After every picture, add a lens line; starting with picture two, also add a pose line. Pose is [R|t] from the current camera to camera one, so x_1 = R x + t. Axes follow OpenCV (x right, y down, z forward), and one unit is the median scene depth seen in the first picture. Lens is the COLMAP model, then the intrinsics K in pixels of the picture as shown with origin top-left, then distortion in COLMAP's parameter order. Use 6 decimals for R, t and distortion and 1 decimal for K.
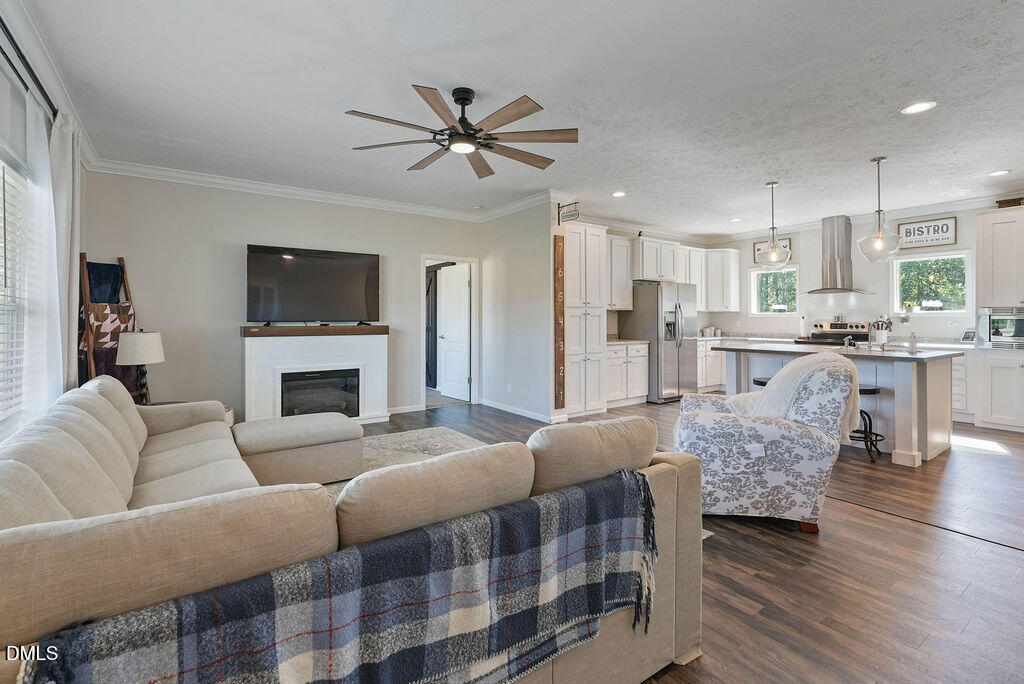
lens RADIAL K [[469.0, 0, 505.5], [0, 469.0, 319.1], [0, 0, 1]] dist [-0.014235, 0.005456]
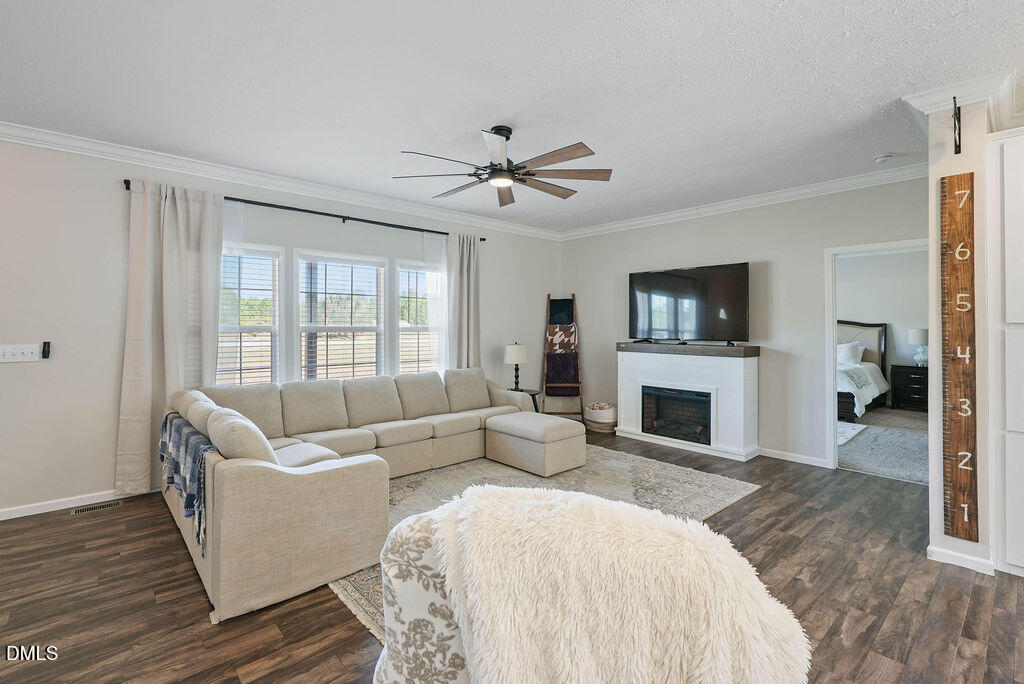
lens RADIAL K [[469.0, 0, 511.9], [0, 469.0, 323.5], [0, 0, 1]] dist [-0.014235, 0.005456]
pose [[0.122798, -0.002941, -0.992427, 0.449566], [-0.000851, 0.999995, -0.003068, -0.021236], [0.992431, 0.001221, 0.122795, 0.419402]]
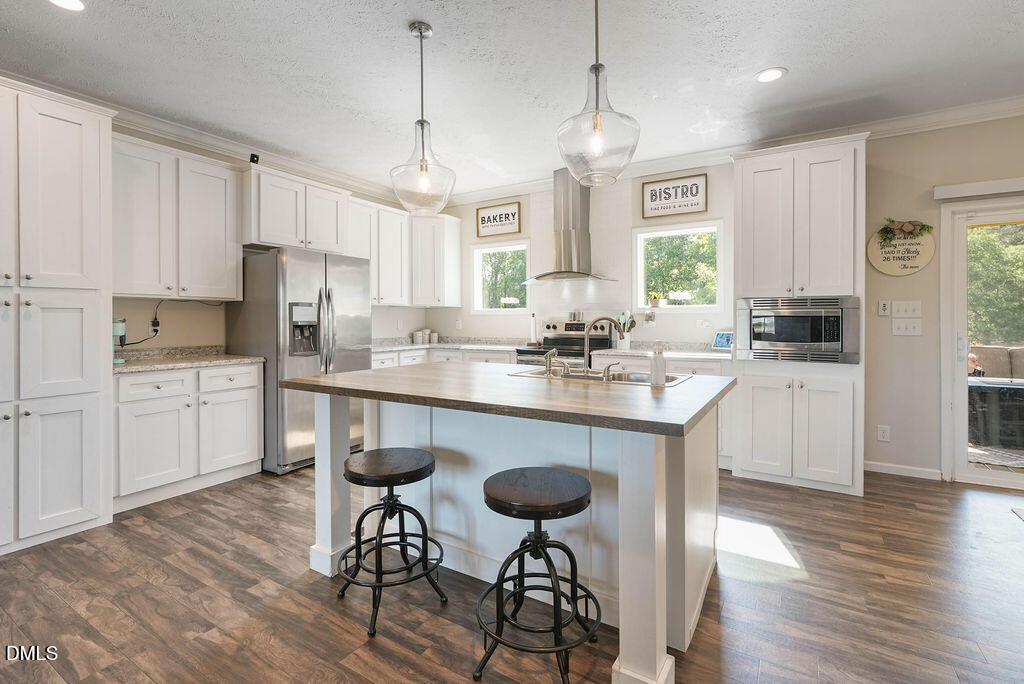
lens RADIAL K [[469.0, 0, 508.5], [0, 469.0, 319.0], [0, 0, 1]] dist [-0.014235, 0.005456]
pose [[0.919229, -0.001323, 0.393721, 0.370504], [0.001583, 0.999999, -0.000336, 0.003039], [-0.393720, 0.000932, 0.919230, 0.419839]]
